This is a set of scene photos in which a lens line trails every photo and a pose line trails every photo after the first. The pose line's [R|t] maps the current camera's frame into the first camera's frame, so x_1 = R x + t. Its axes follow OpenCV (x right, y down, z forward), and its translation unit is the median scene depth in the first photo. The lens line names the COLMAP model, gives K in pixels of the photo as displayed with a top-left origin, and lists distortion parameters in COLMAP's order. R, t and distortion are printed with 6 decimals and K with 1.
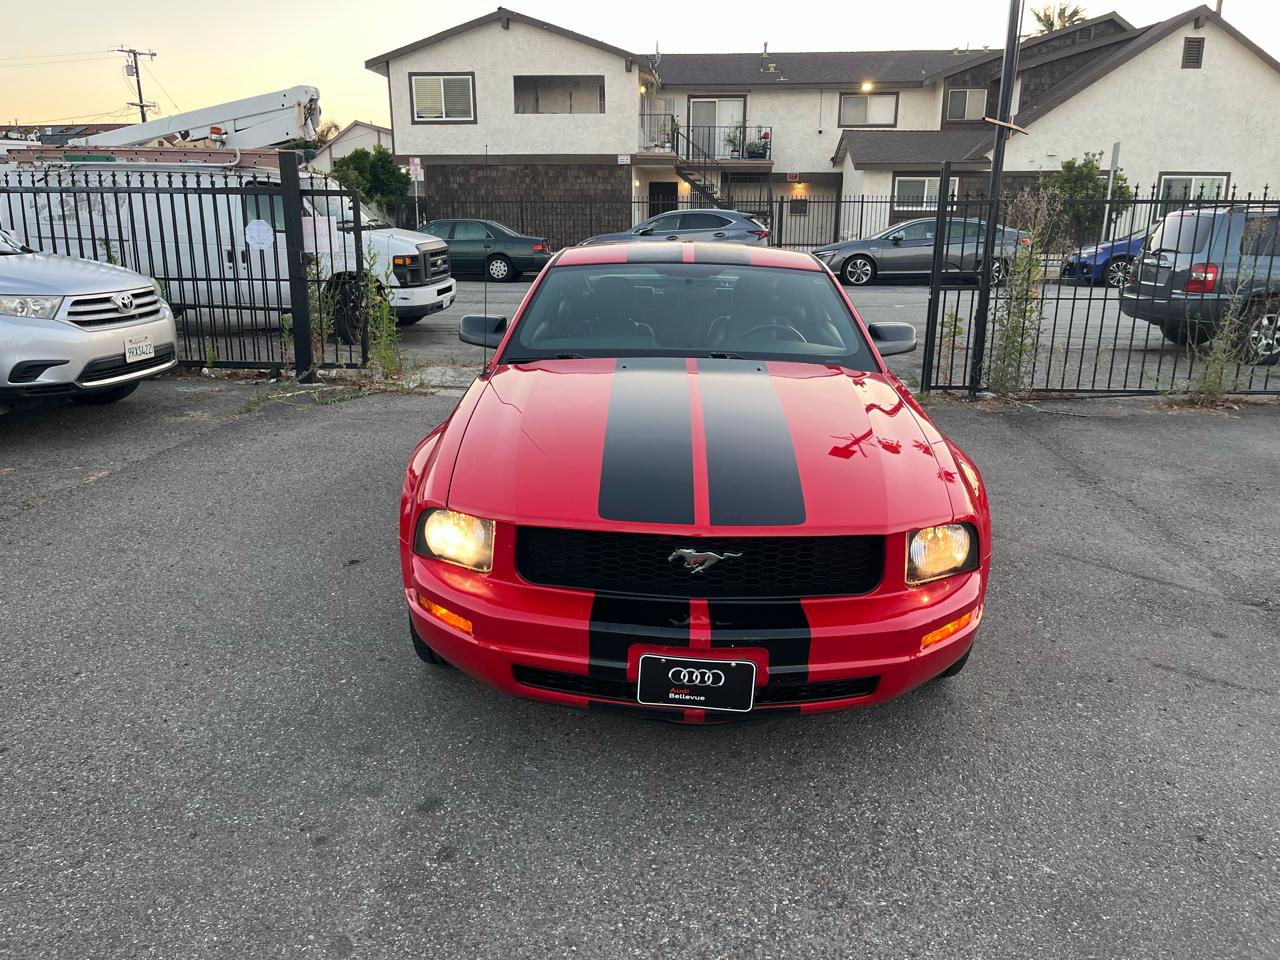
lens RADIAL K [[956.5, 0, 640.2], [0, 956.5, 467.6], [0, 0, 1]] dist [0.065131, -0.088484]
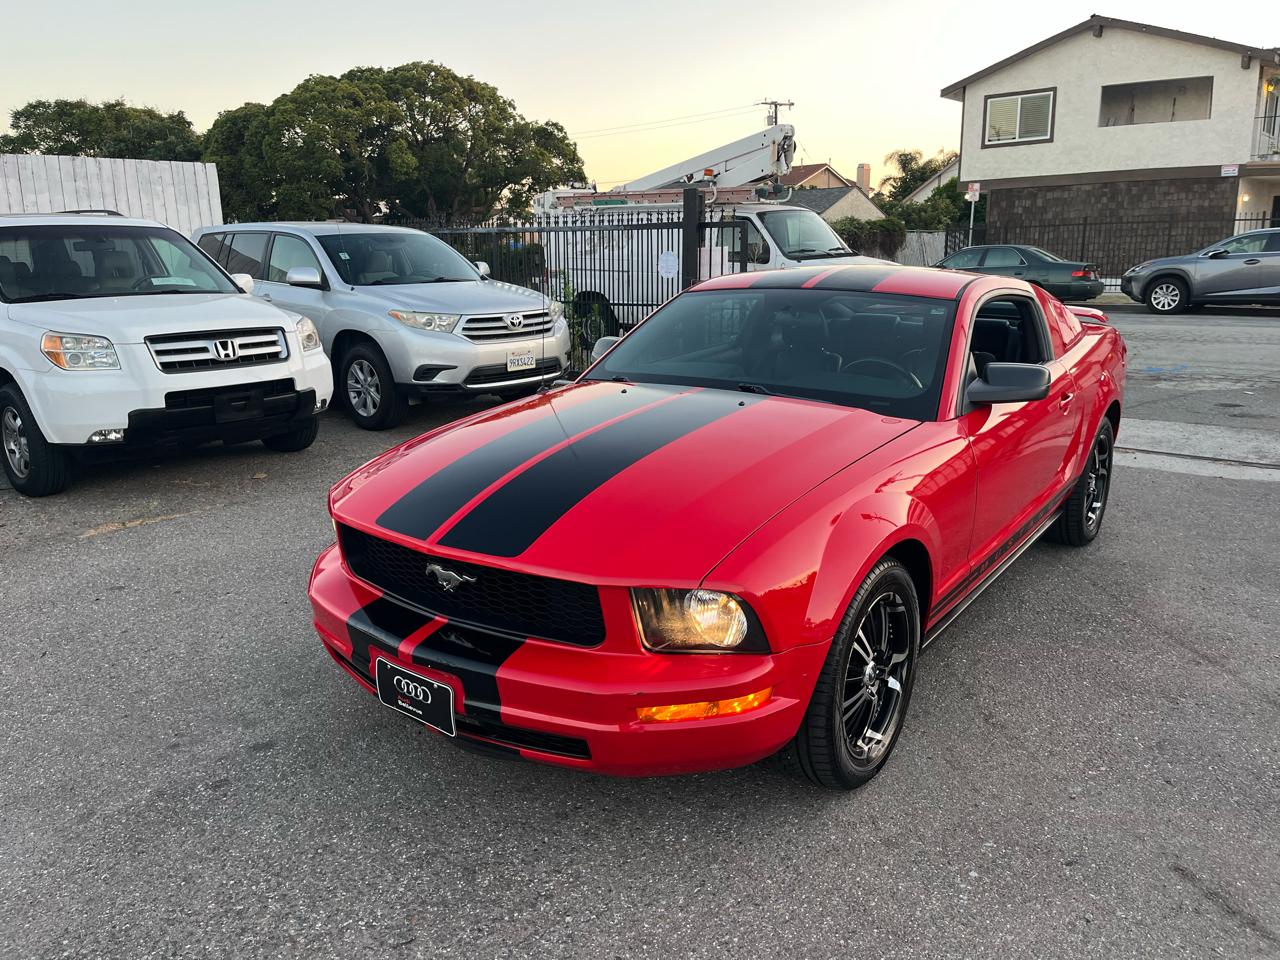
lens RADIAL K [[958.1, 0, 638.4], [0, 958.1, 477.2], [0, 0, 1]] dist [0.072431, -0.101899]
pose [[0.821588, 0.114316, -0.558502, 0.063802], [-0.125364, 0.991936, 0.018616, -0.004259], [0.556127, 0.054722, 0.829294, 0.021860]]
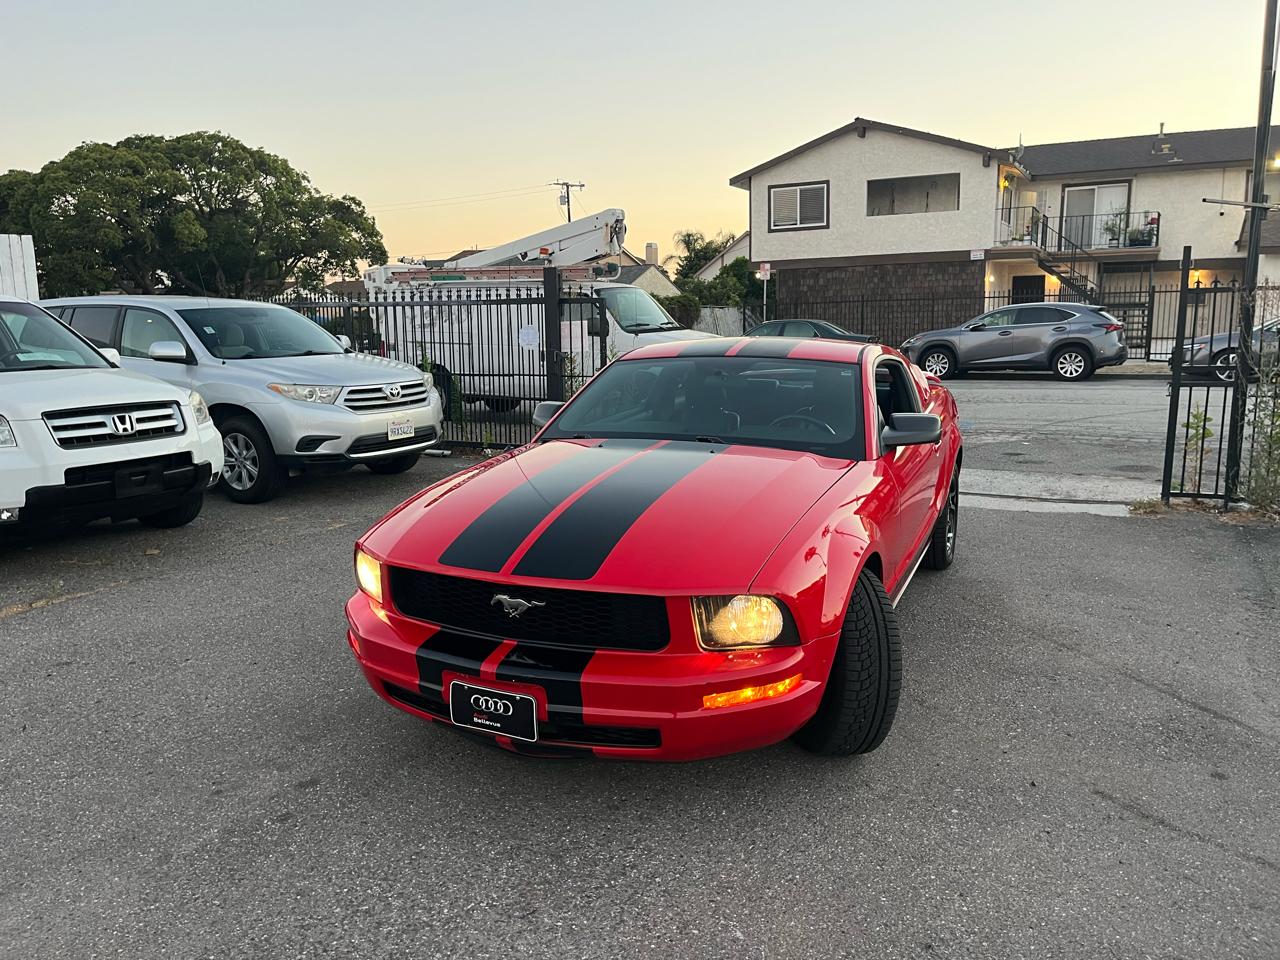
lens RADIAL K [[958.0, 0, 642.5], [0, 958.0, 480.1], [0, 0, 1]] dist [0.056757, -0.069618]
pose [[0.923681, 0.043354, -0.380701, 0.052805], [-0.076347, 0.994479, -0.071989, 0.001415], [0.375478, 0.095561, 0.921892, -0.002094]]
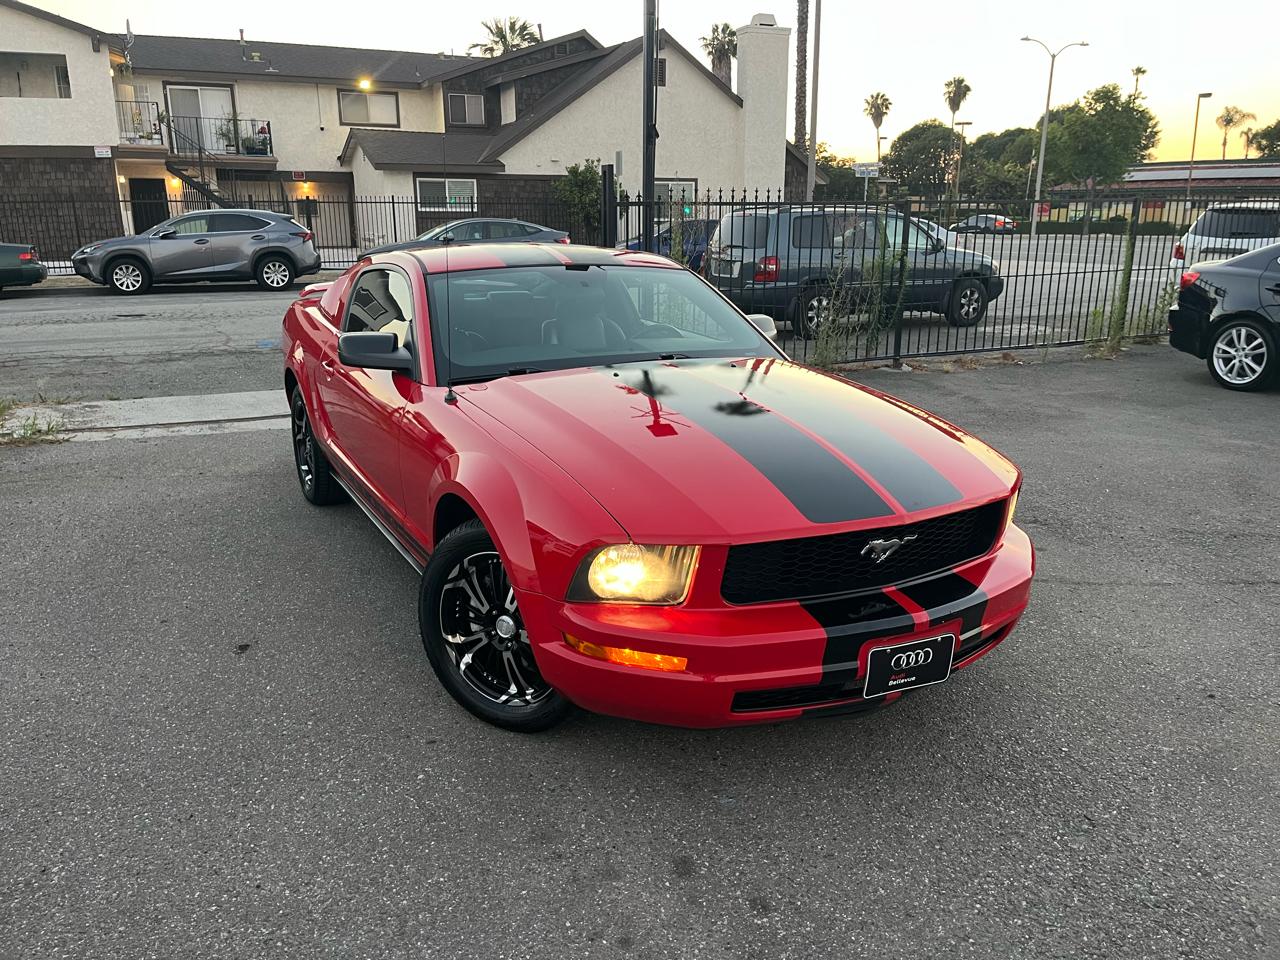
lens RADIAL K [[958.1, 0, 638.4], [0, 958.1, 477.2], [0, 0, 1]] dist [0.072431, -0.101899]
pose [[0.869158, -0.135627, 0.475573, -0.053641], [0.132117, 0.990386, 0.040989, -0.004684], [-0.476560, 0.027206, 0.878721, 0.017711]]
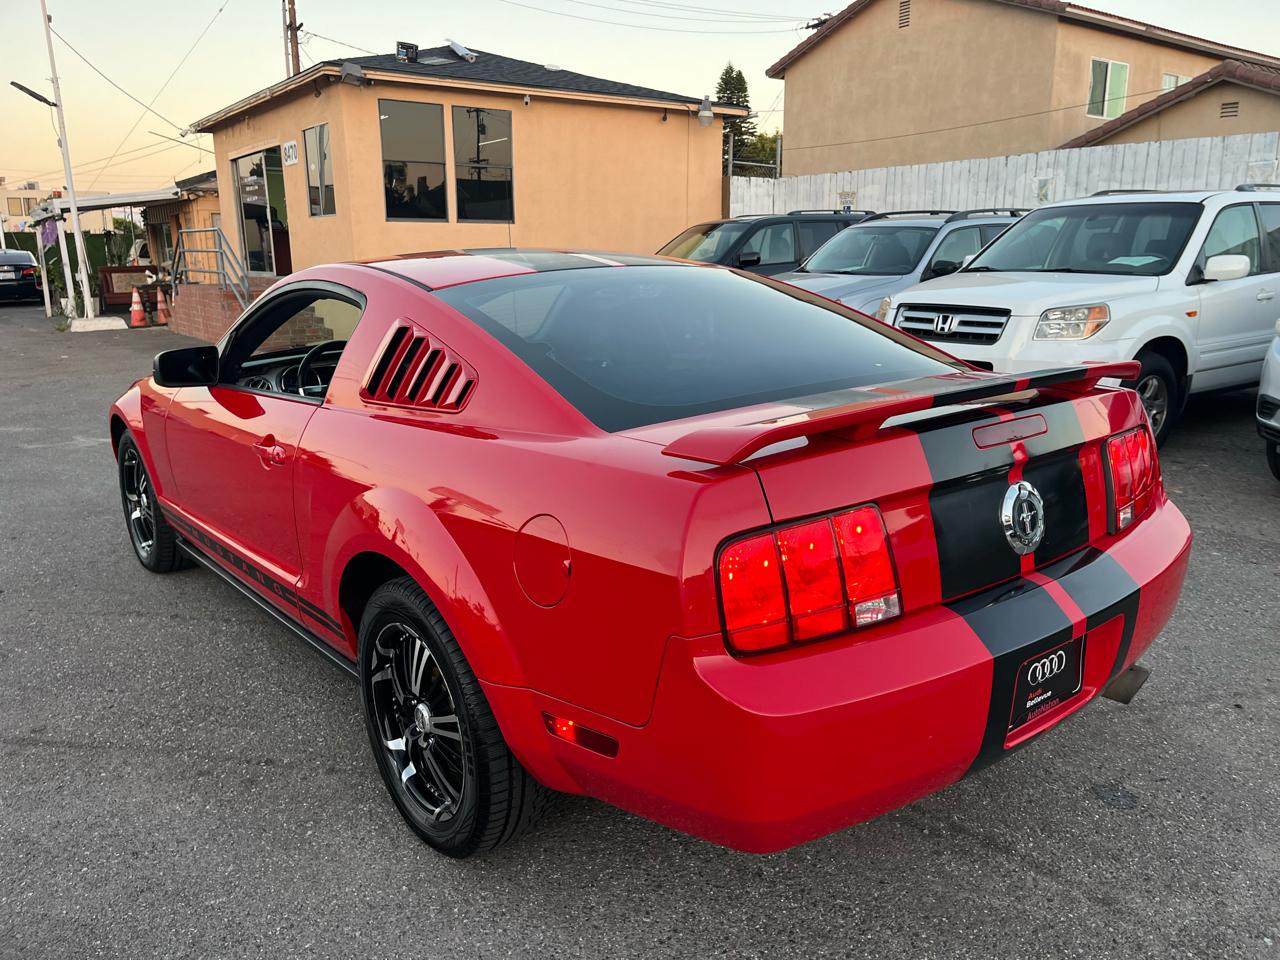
lens RADIAL K [[958.1, 0, 638.4], [0, 958.1, 477.2], [0, 0, 1]] dist [0.072431, -0.101899]
pose [[-0.753120, 0.147181, -0.641208, 0.068917], [-0.167617, 0.899561, 0.403354, -0.058604], [0.636172, 0.411252, -0.652807, 0.243614]]
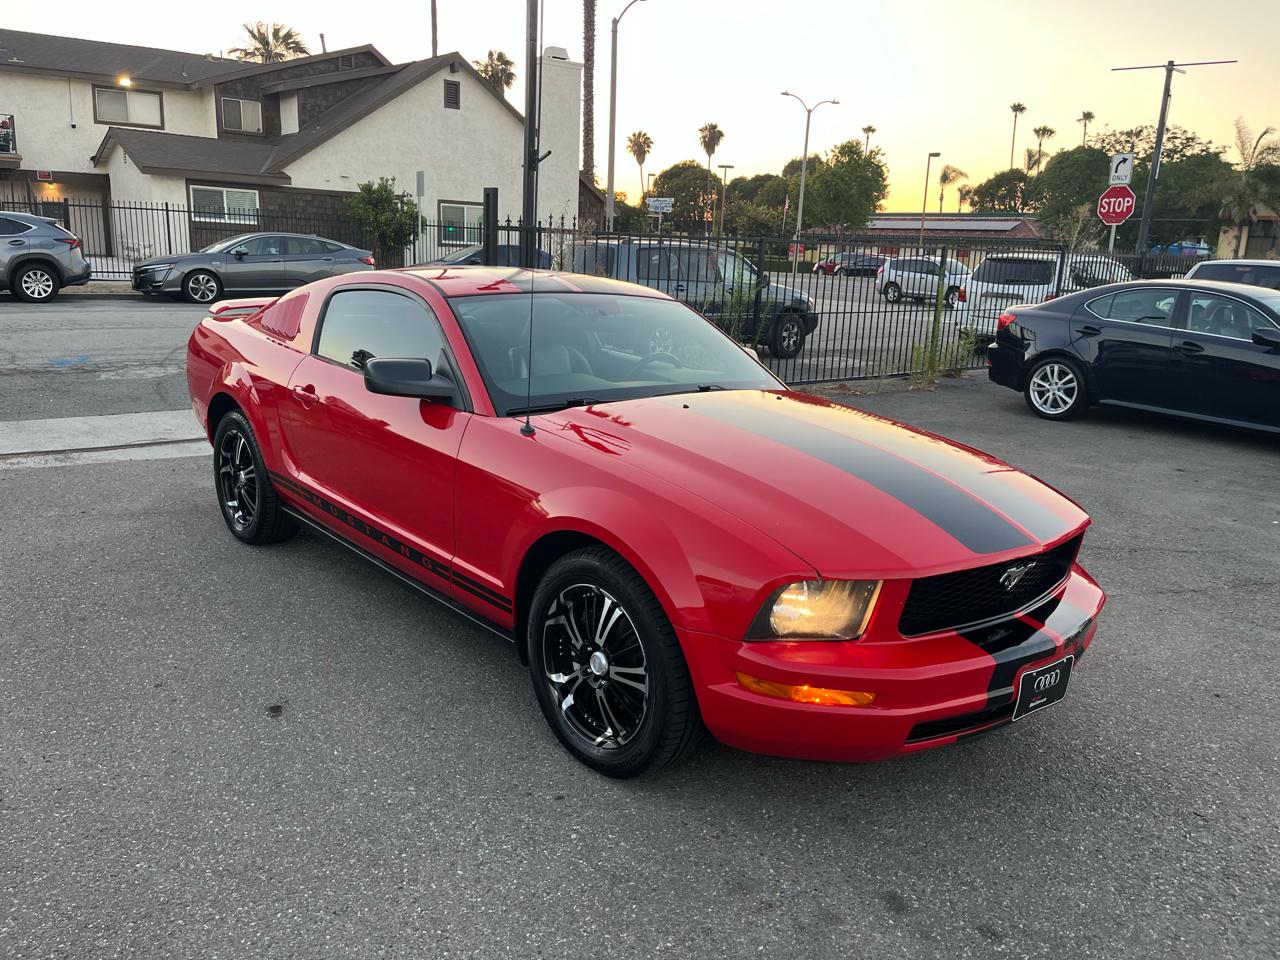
lens RADIAL K [[958.1, 0, 638.4], [0, 958.1, 477.2], [0, 0, 1]] dist [0.072431, -0.101899]
pose [[0.731497, -0.131958, 0.668953, -0.079316], [0.135447, 0.989664, 0.047112, -0.009975], [-0.668256, 0.056145, 0.741810, 0.038737]]
